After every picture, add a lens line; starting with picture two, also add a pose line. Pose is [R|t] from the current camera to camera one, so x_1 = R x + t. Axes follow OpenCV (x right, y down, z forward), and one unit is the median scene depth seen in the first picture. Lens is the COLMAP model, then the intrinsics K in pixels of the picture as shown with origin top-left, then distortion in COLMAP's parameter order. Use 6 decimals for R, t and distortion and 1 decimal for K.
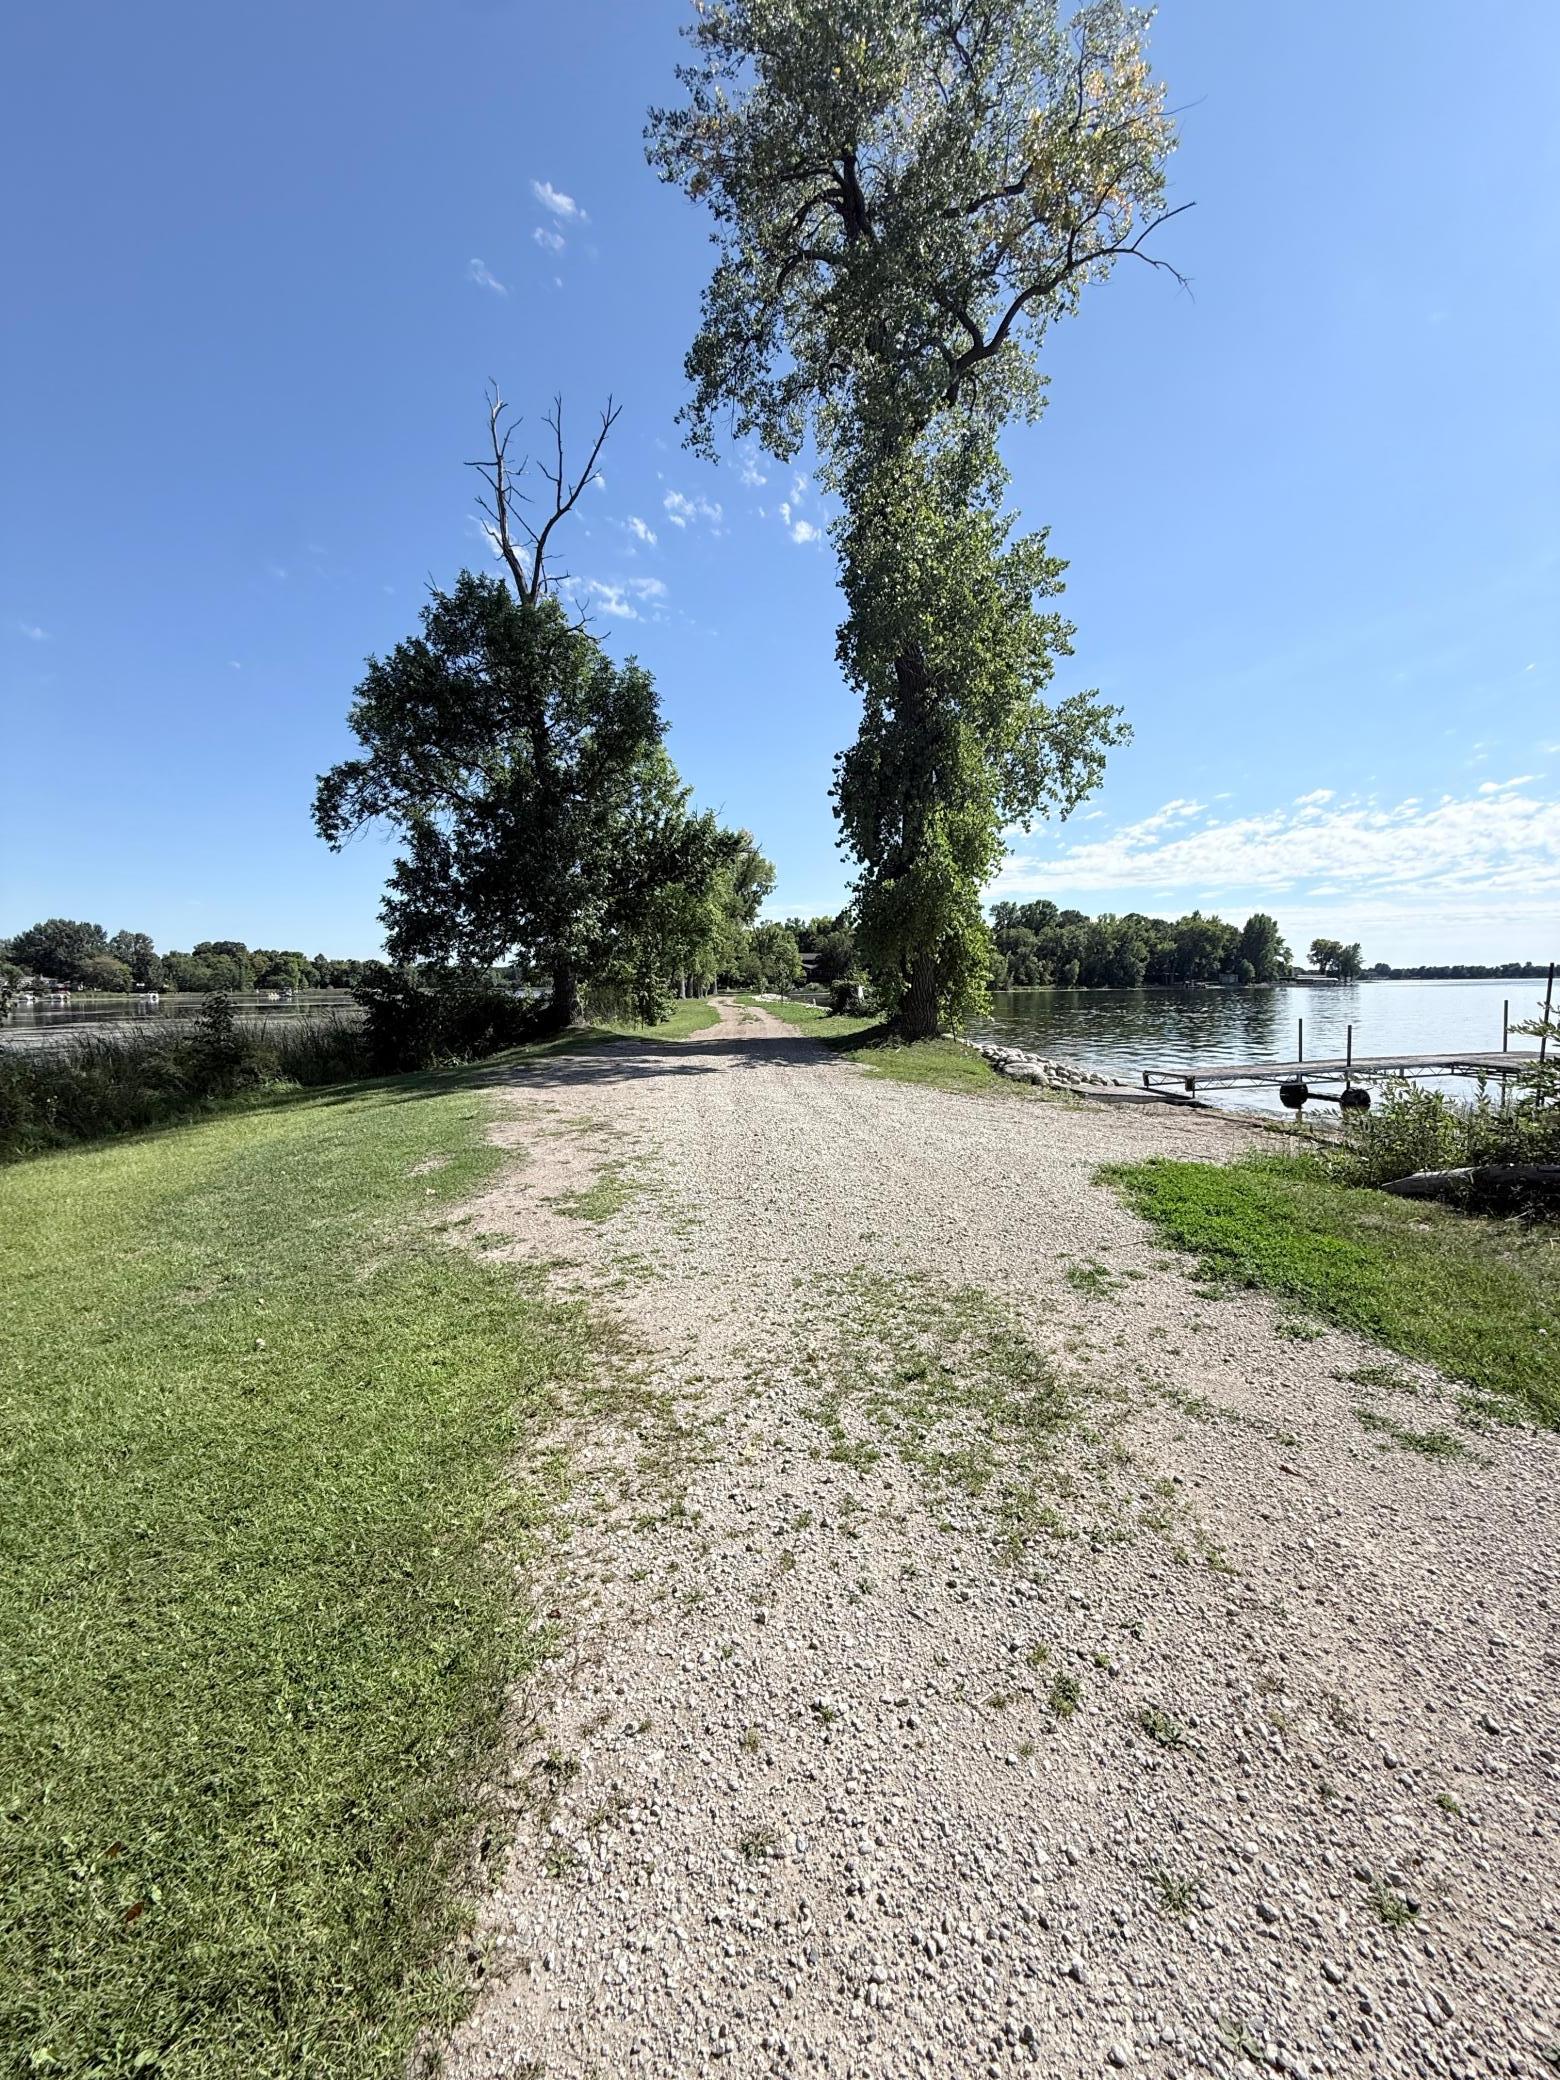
lens RADIAL K [[1000.8, 0, 780.0], [0, 1000.8, 1040.0], [0, 0, 1]] dist [-0.002170, -0.000722]
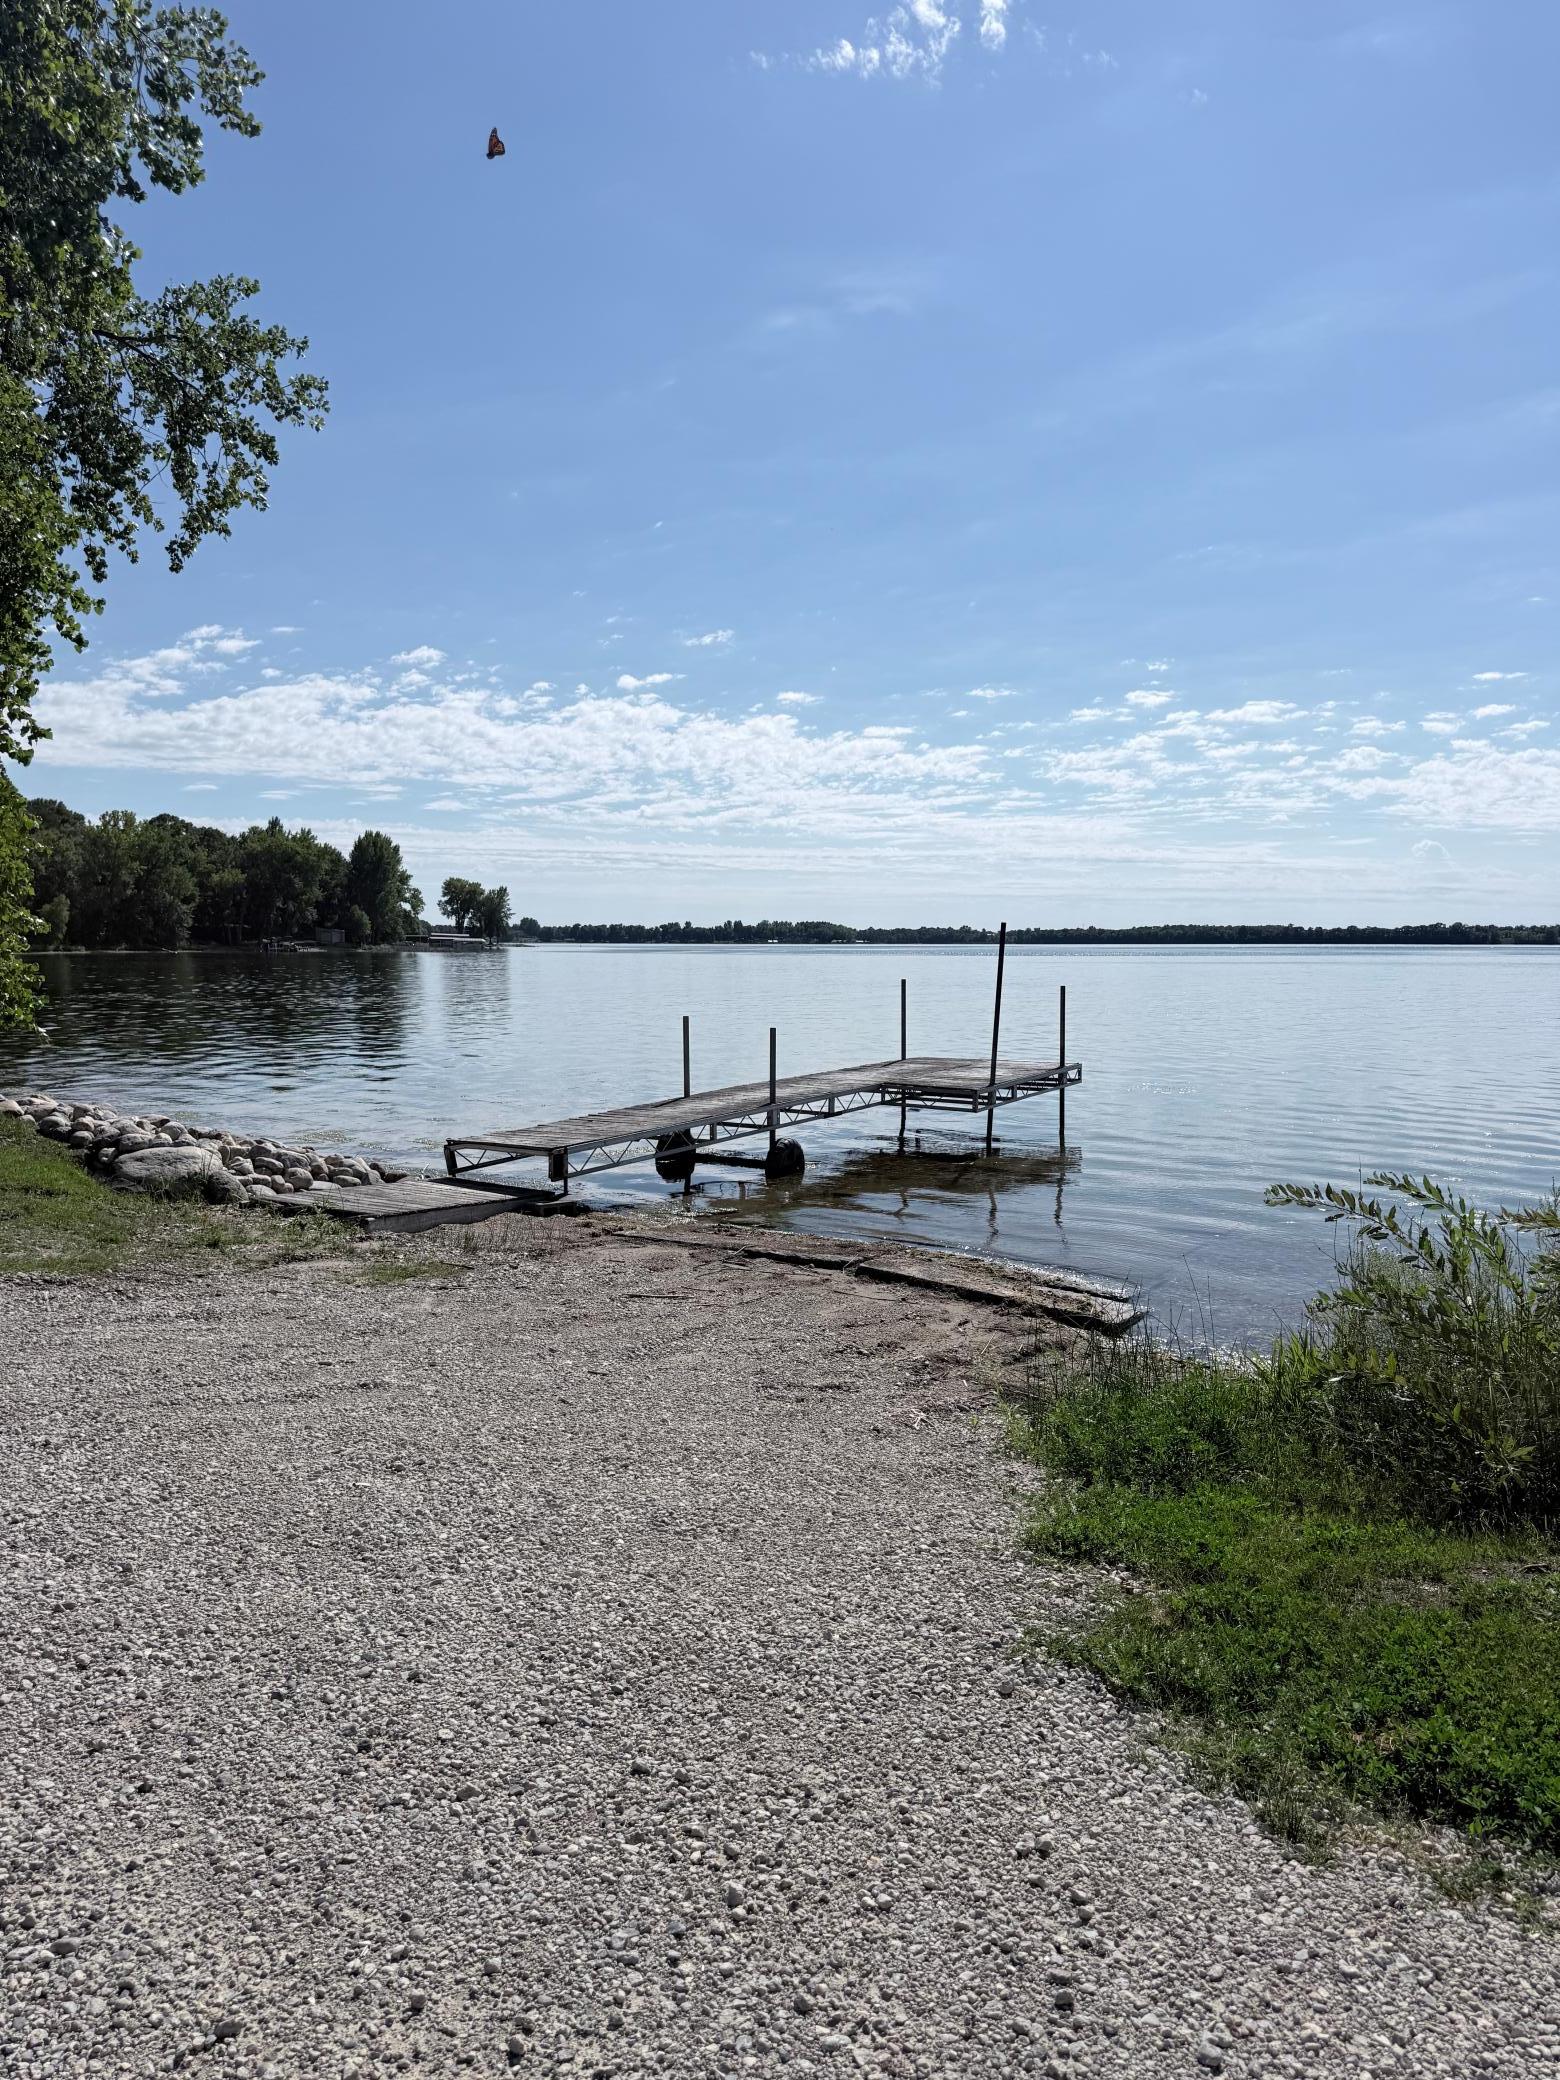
lens RADIAL K [[1352.4, 0, 779.5], [0, 1352.4, 1115.3], [0, 0, 1]] dist [-0.034352, -0.002317]
pose [[0.639959, -0.082471, 0.763970, -0.006732], [0.025226, 0.995943, 0.086381, -0.017470], [-0.767995, -0.036009, 0.639443, 0.270832]]
